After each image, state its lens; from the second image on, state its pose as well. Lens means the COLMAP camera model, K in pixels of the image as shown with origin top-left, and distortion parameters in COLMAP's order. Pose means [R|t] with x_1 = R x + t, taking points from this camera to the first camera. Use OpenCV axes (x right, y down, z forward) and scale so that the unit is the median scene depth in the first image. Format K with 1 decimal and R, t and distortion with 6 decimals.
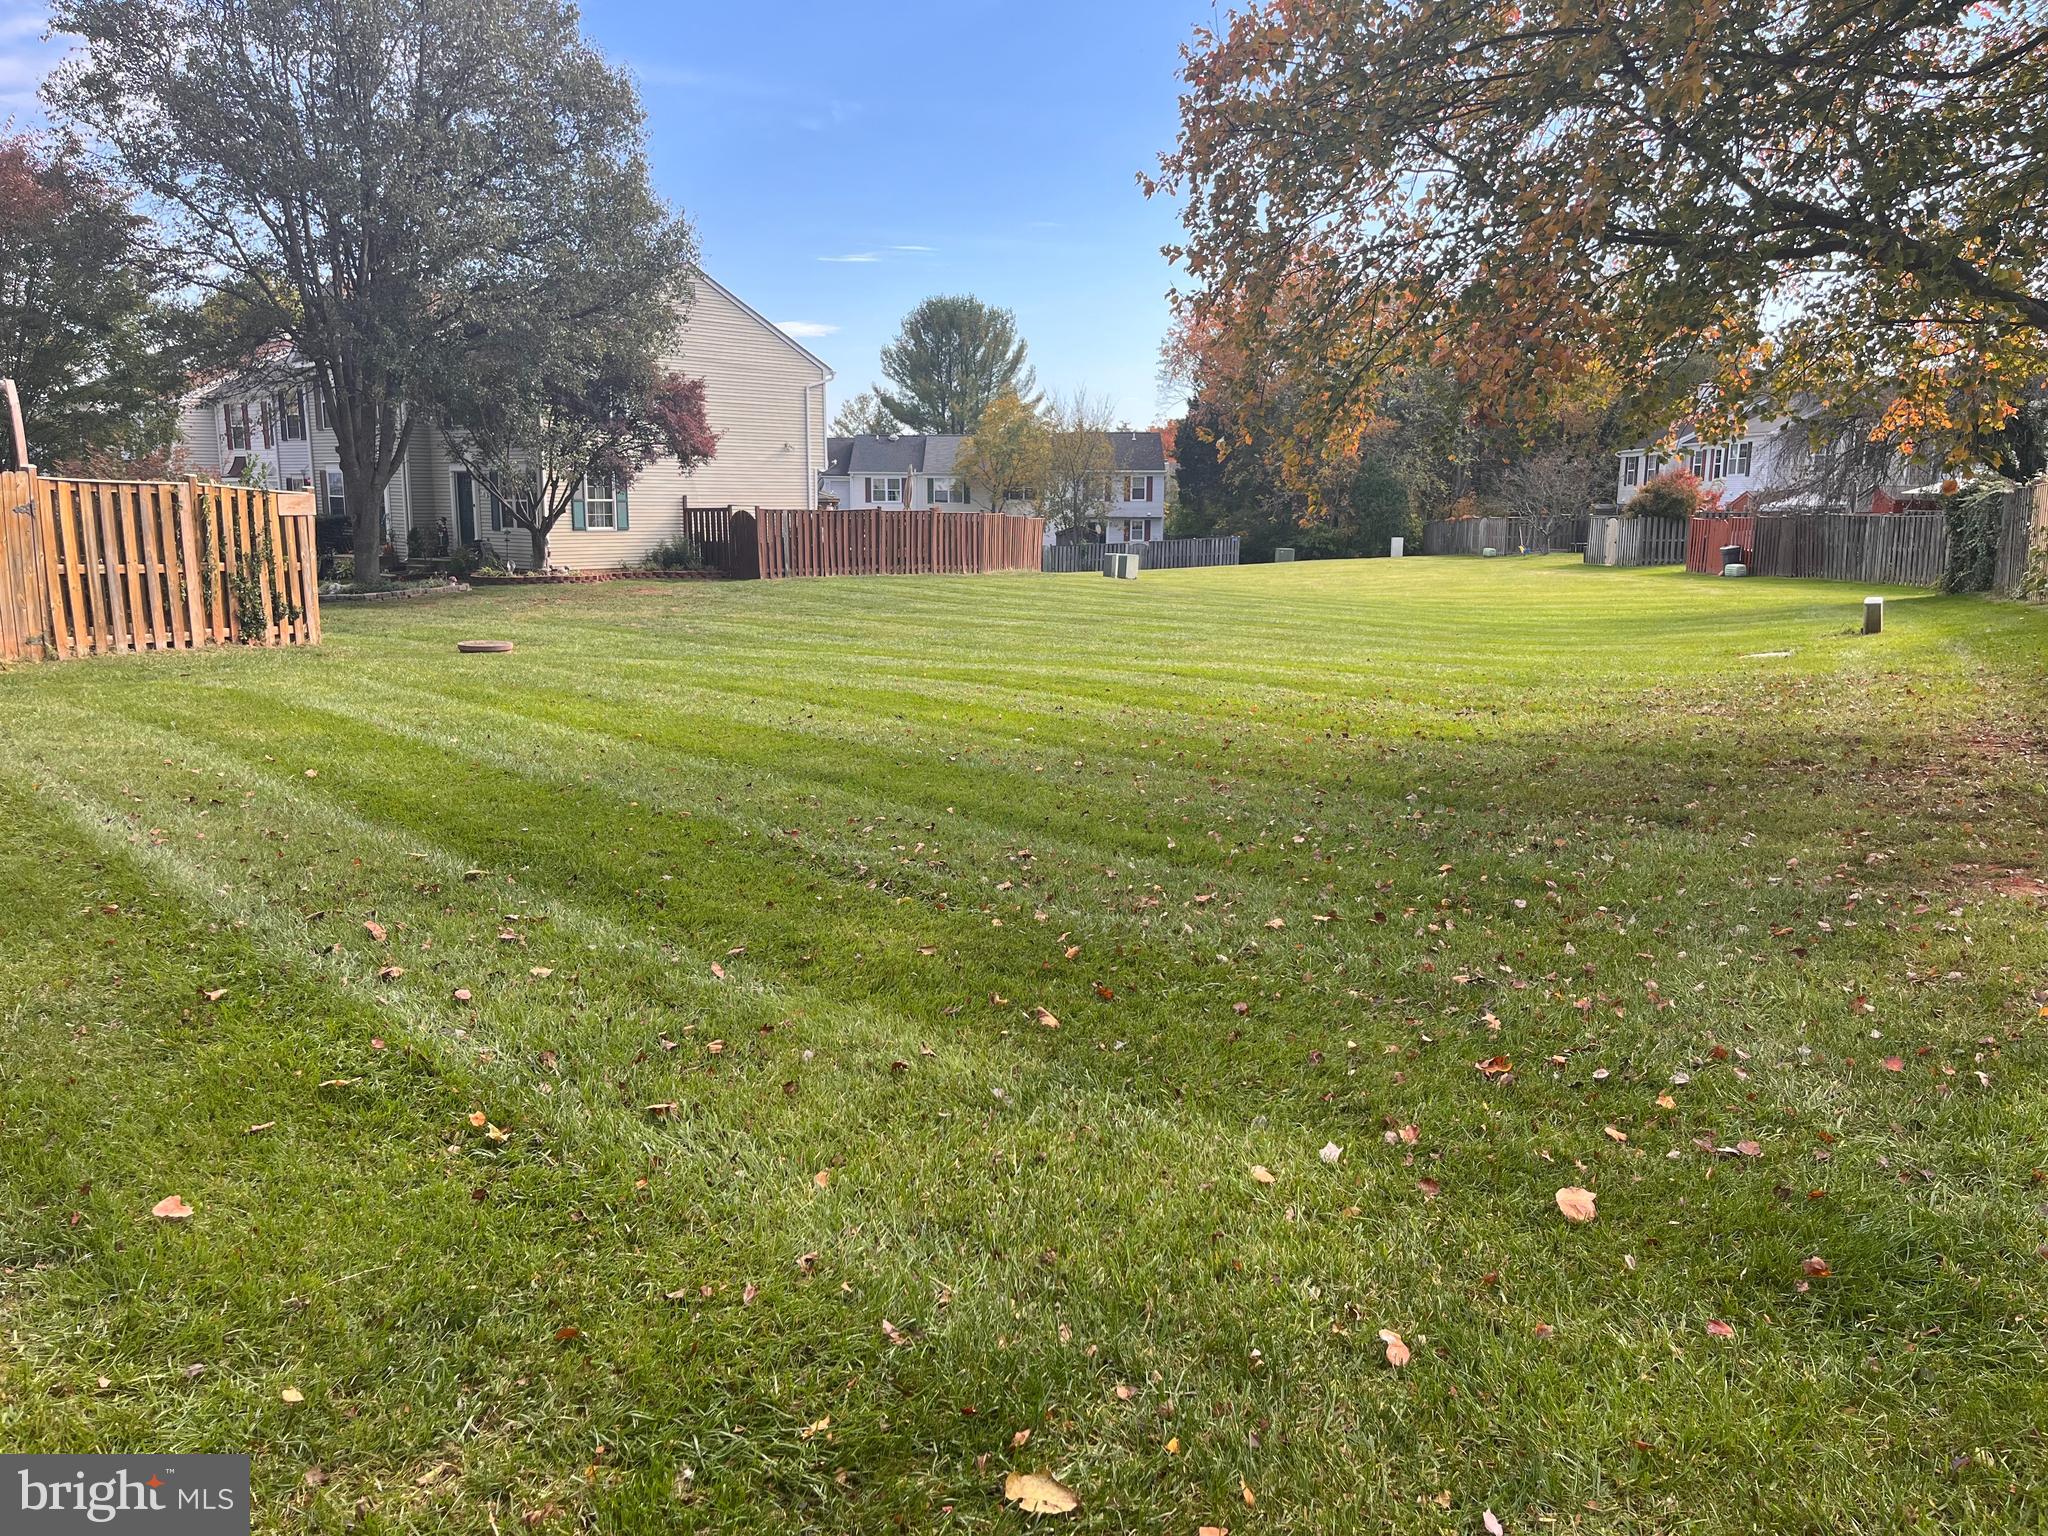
lens RADIAL K [[1552.9, 0, 1024.0], [0, 1552.9, 768.0], [0, 0, 1]] dist [0.068583, -0.116914]
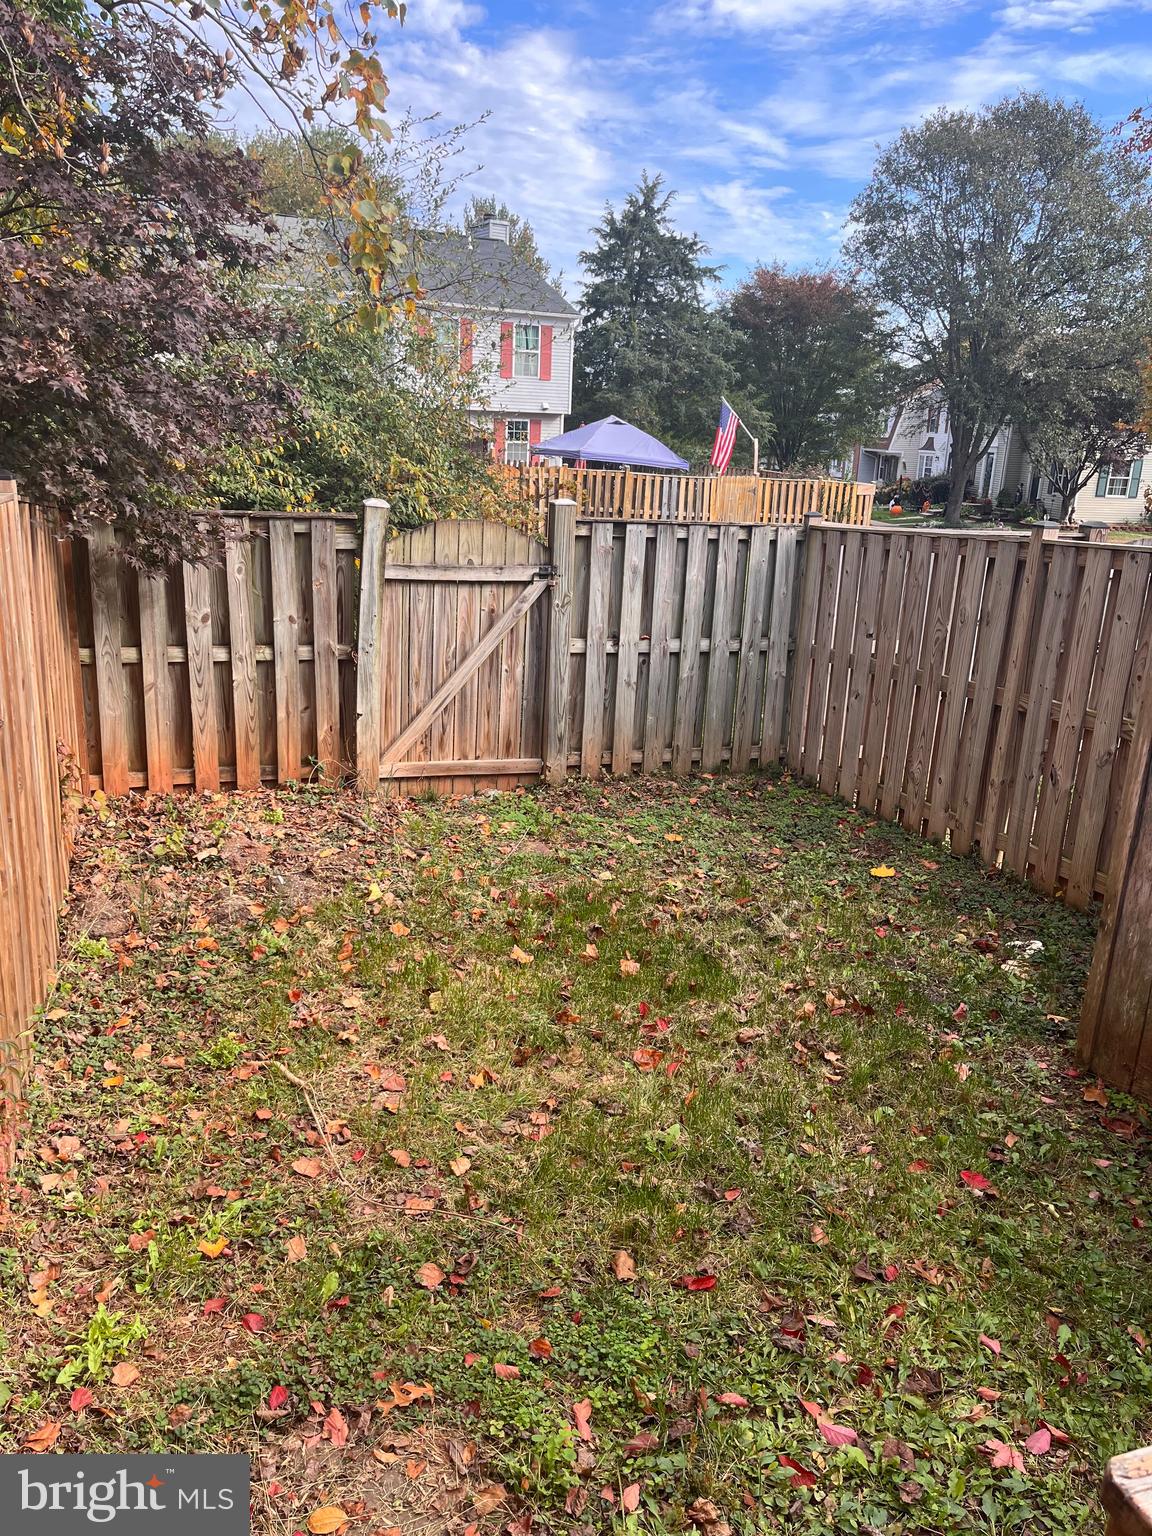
lens RADIAL K [[1164.7, 0, 576.0], [0, 1164.7, 768.0], [0, 0, 1]] dist [0.068583, -0.116914]
pose [[0.700556, 0.227368, -0.676406, 0.291730], [-0.158966, 0.973787, 0.162689, 0.006784], [0.695666, -0.006447, 0.718336, -0.305391]]
